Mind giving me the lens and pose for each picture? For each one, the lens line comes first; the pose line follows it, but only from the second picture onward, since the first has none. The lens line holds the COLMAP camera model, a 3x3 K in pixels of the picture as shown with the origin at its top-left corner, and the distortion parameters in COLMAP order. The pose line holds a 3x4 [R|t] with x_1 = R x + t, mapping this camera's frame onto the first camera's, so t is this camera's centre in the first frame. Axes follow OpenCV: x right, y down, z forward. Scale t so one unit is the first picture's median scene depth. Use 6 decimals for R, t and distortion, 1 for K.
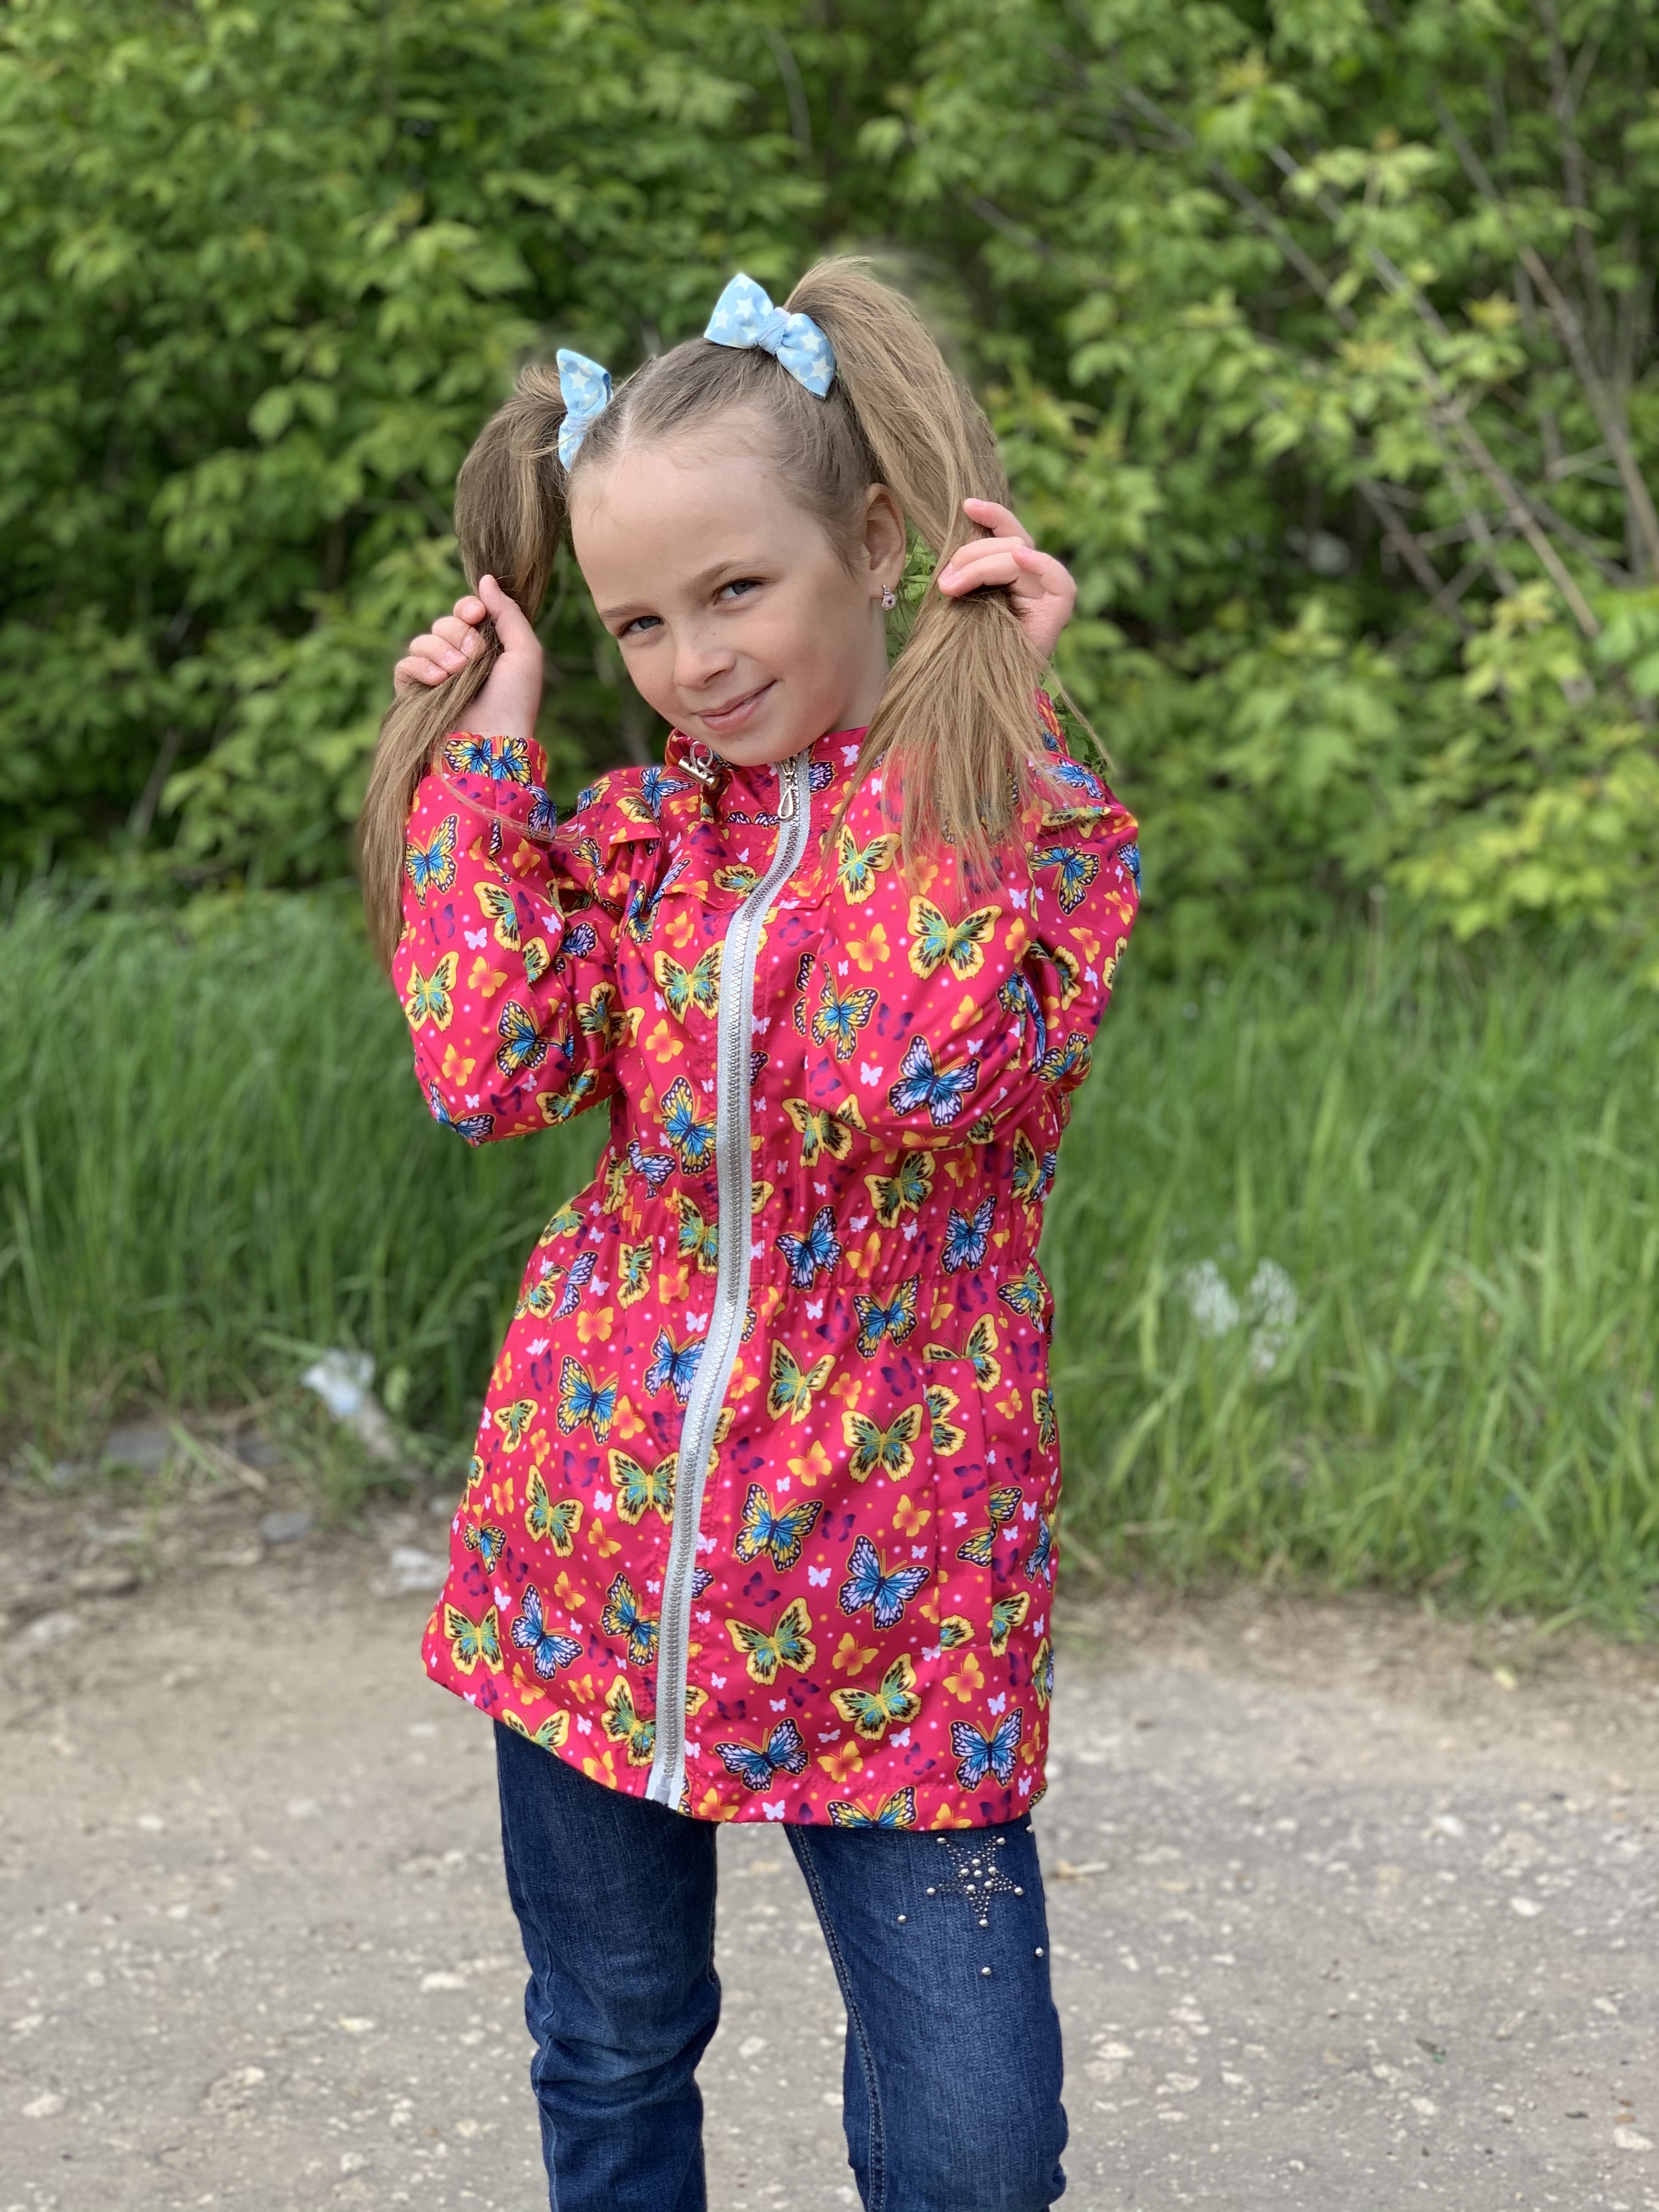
lens RADIAL K [[3351.5, 0, 828.0], [0, 3351.5, 1032.7], [0, 0, 1]] dist [0.162028, -0.725652]
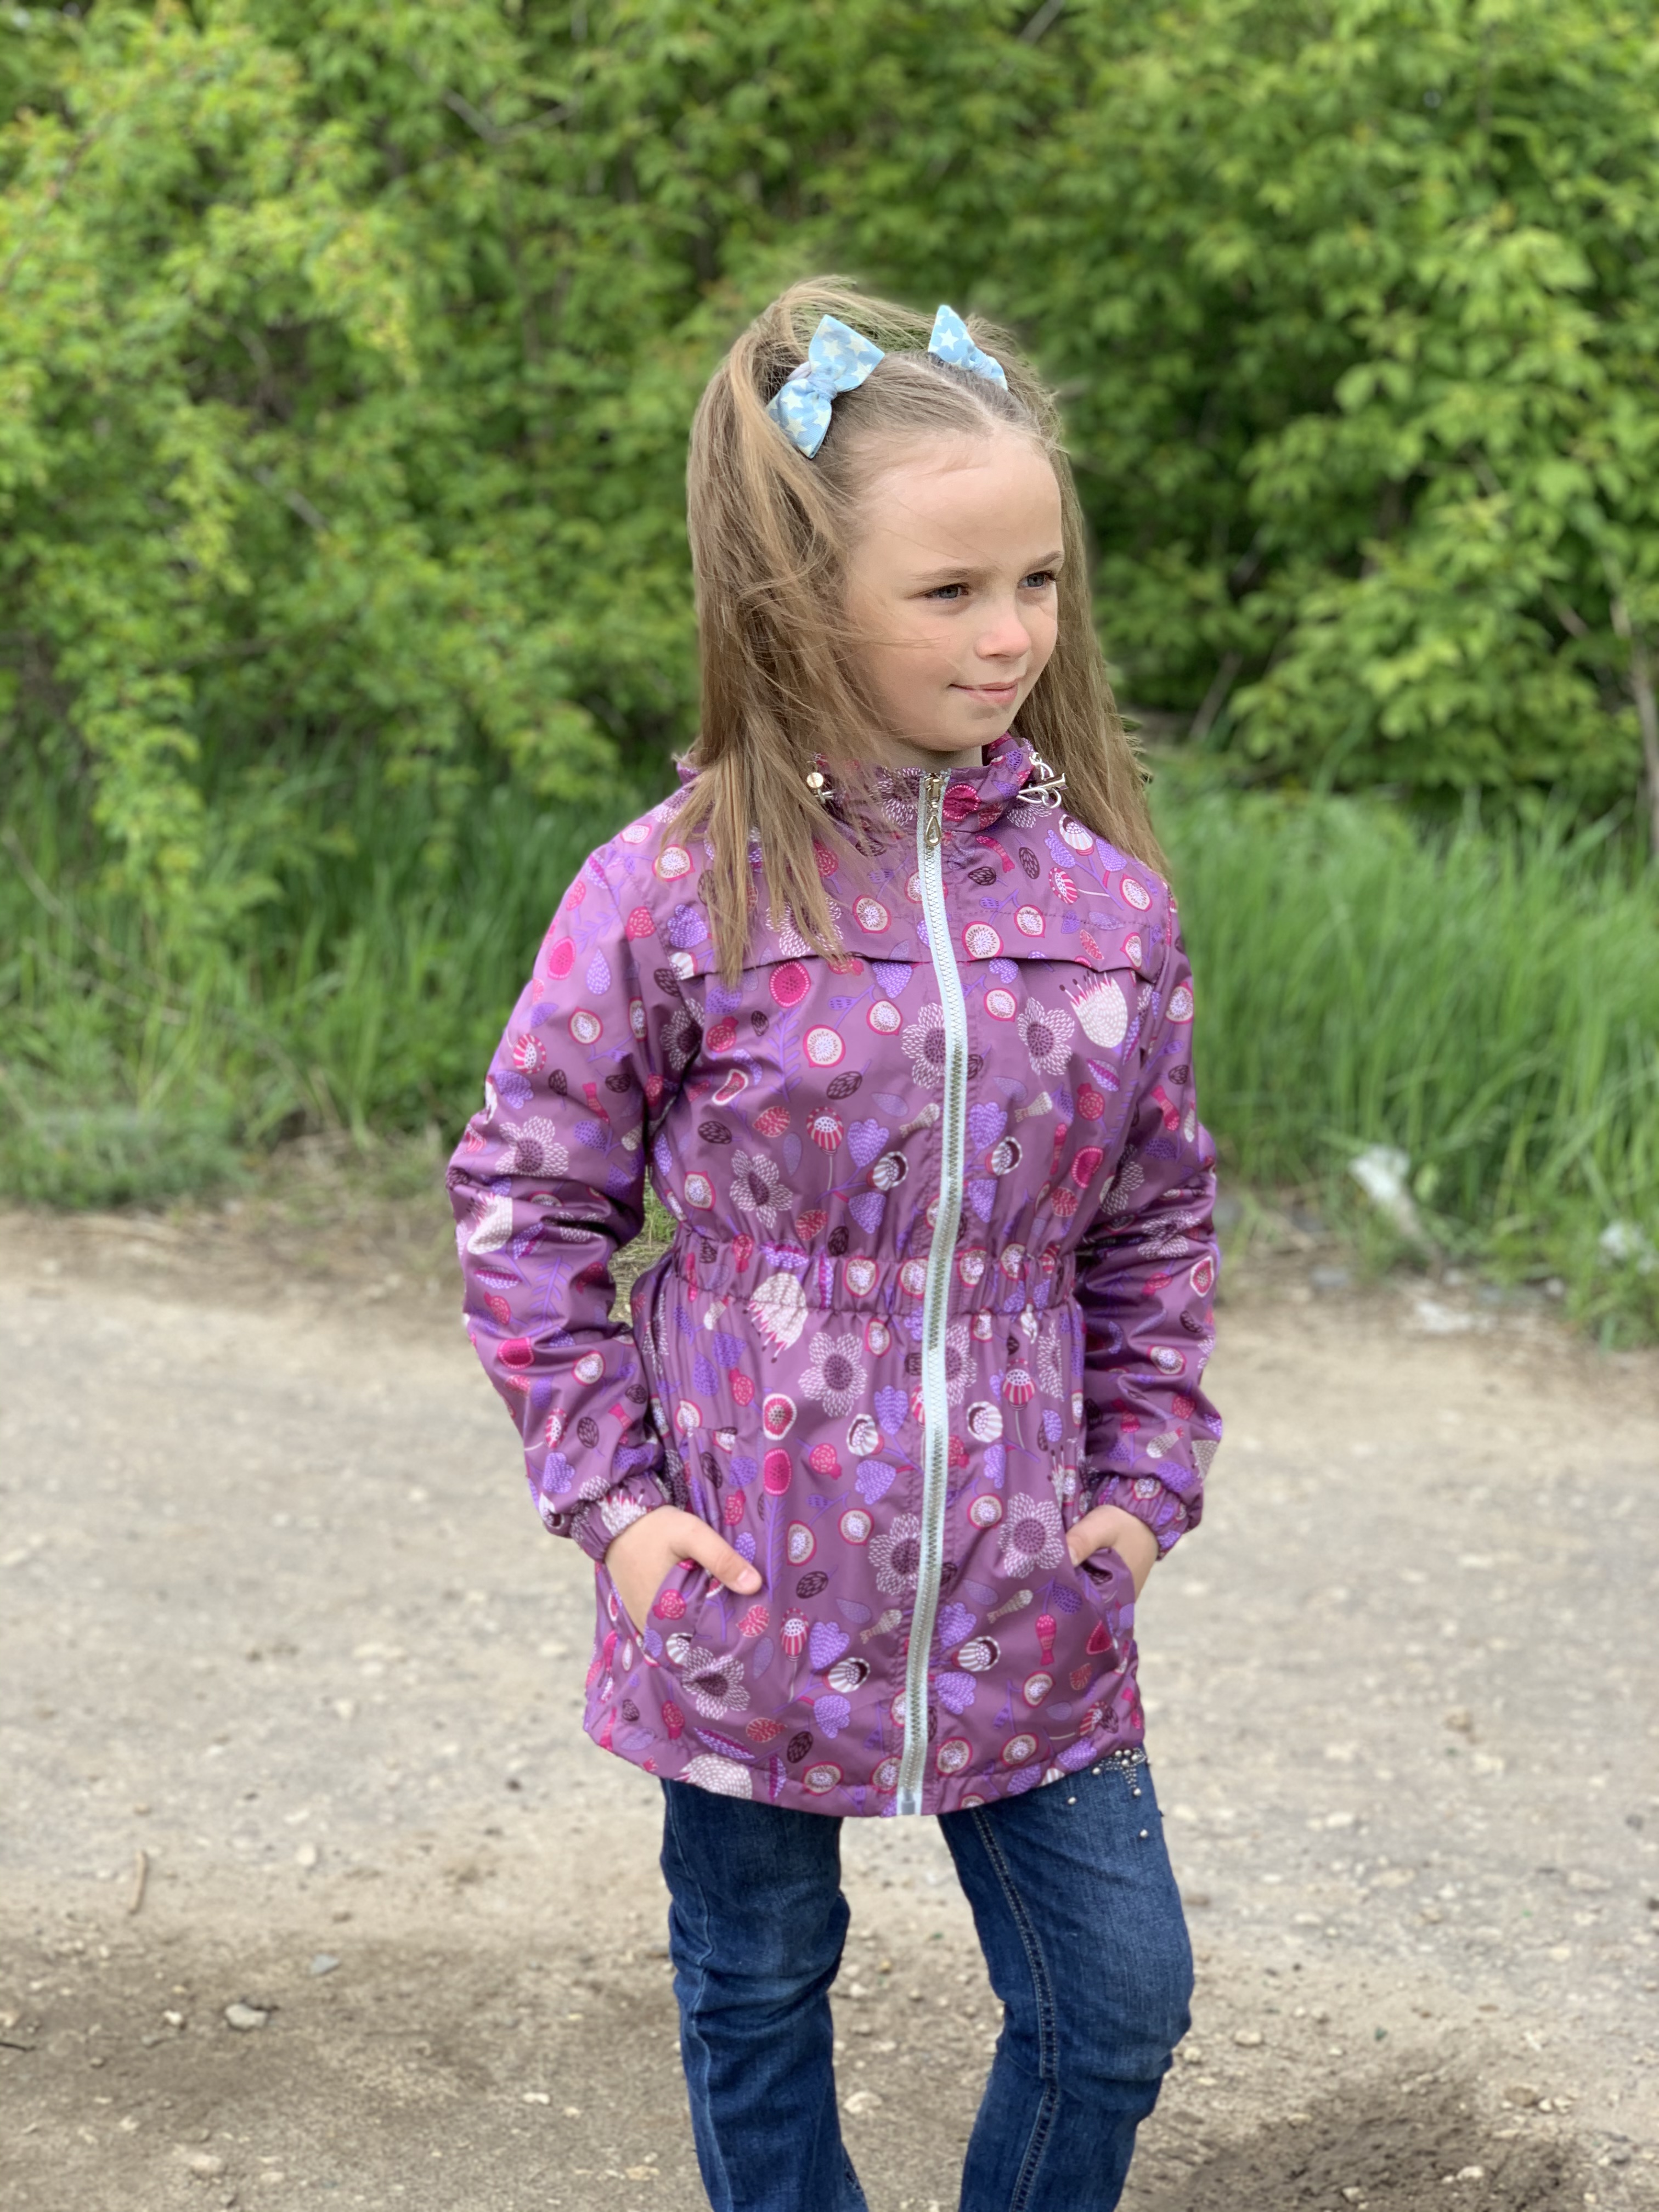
lens RADIAL K [[3351.5, 0, 828.0], [0, 3351.5, 1032.7], [0, 0, 1]] dist [0.162028, -0.725652]
pose [[0.960660, 0.093519, -0.261507, -0.013991], [-0.090566, 0.995617, 0.023350, 0.029016], [0.262544, 0.001252, 0.964919, -0.177575]]
